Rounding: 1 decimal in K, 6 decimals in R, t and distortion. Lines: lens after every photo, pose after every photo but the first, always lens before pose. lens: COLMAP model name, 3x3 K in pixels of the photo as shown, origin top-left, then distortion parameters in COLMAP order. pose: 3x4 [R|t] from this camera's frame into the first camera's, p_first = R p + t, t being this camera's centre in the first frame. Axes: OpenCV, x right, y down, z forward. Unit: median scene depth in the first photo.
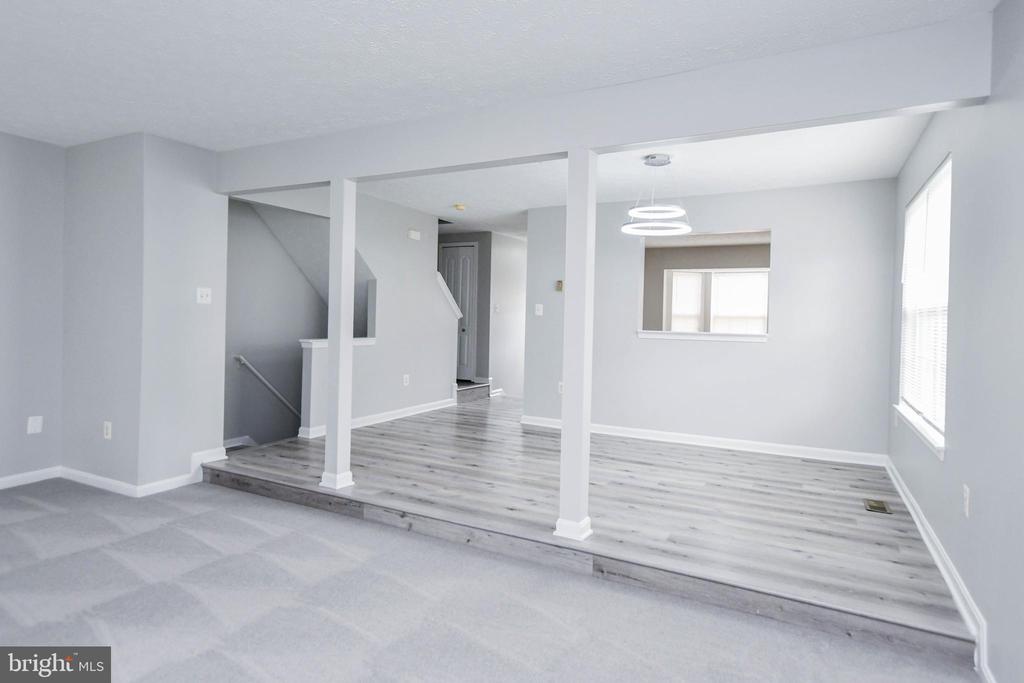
lens RADIAL K [[581.6, 0, 508.5], [0, 581.6, 324.2], [0, 0, 1]] dist [0.002935, 0.002033]
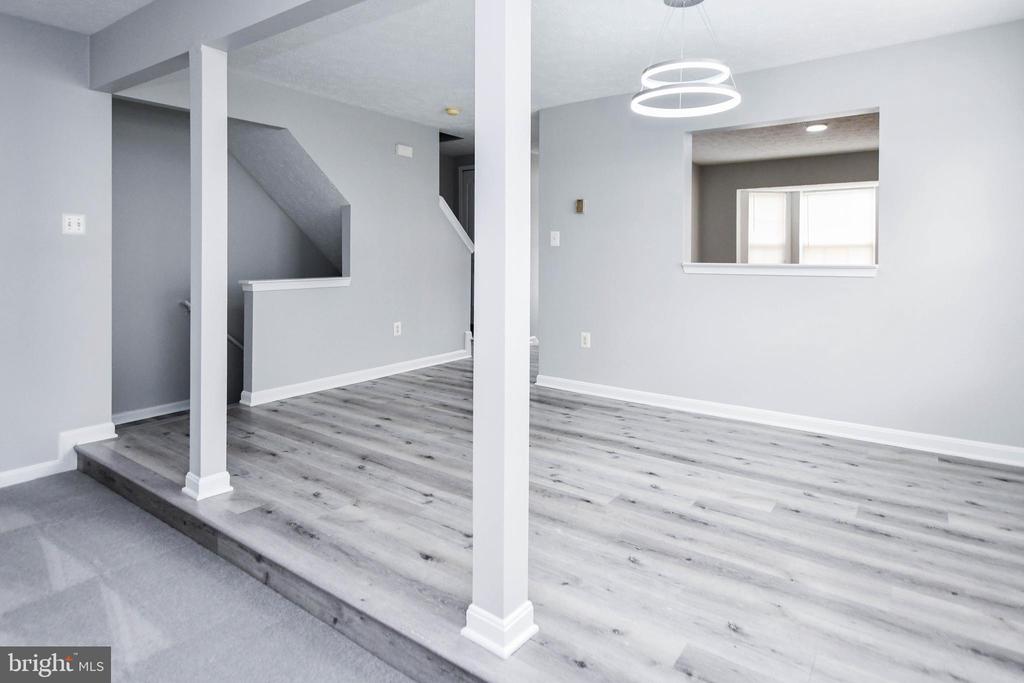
lens RADIAL K [[570.6, 0, 512.8], [0, 570.6, 258.0], [0, 0, 1]] dist [0.005327, 0.001047]
pose [[0.989065, -0.017271, -0.146465, 0.157141], [0.015884, 0.999817, -0.010635, 0.011999], [0.146622, 0.008192, 0.989159, 0.355682]]
